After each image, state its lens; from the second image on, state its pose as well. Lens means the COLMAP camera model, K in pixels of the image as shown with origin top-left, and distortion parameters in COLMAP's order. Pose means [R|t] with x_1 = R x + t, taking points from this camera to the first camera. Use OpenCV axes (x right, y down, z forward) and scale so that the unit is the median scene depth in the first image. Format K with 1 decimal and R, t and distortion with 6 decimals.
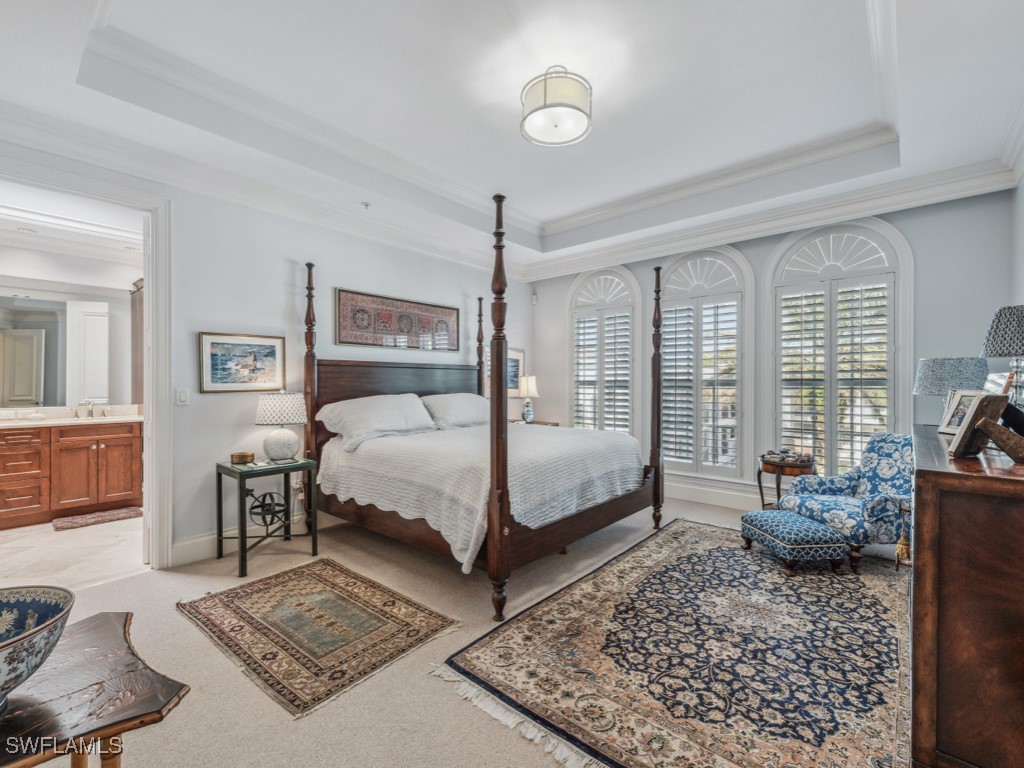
lens RADIAL K [[452.1, 0, 504.2], [0, 452.1, 387.9], [0, 0, 1]] dist [0.004264, -0.000697]
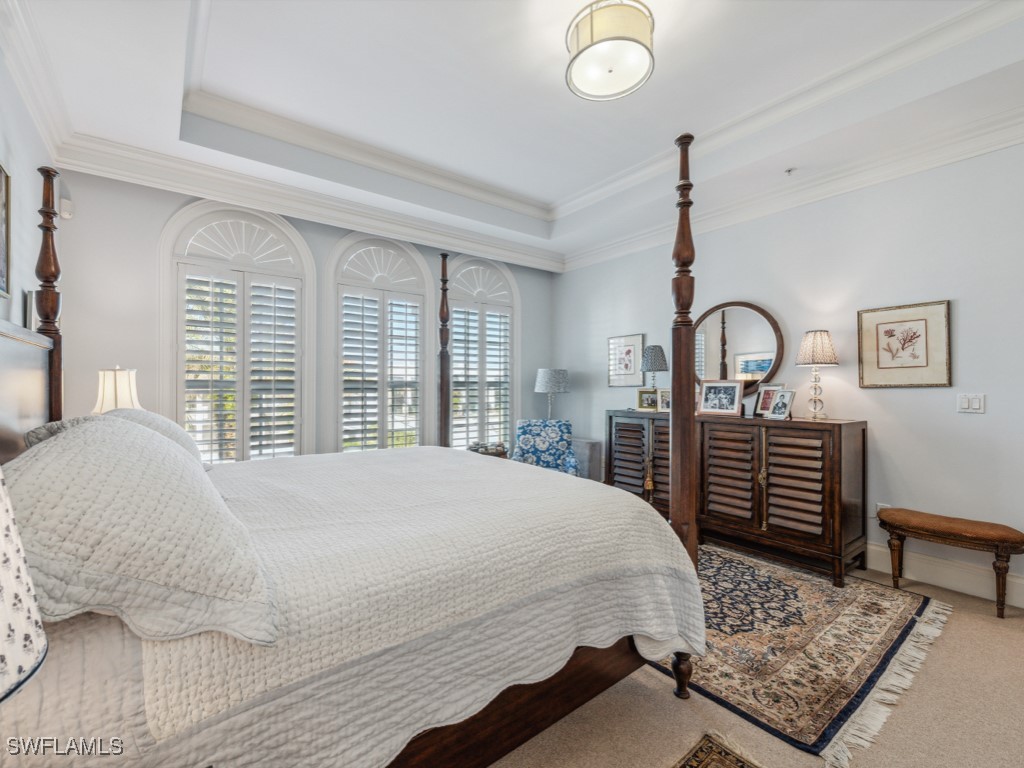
lens RADIAL K [[452.1, 0, 504.2], [0, 452.1, 387.9], [0, 0, 1]] dist [0.004264, -0.000697]
pose [[0.189716, -0.004362, 0.981829, -0.934185], [0.010212, 0.999945, 0.002470, -0.008701], [-0.981786, 0.009558, 0.189750, 1.317746]]
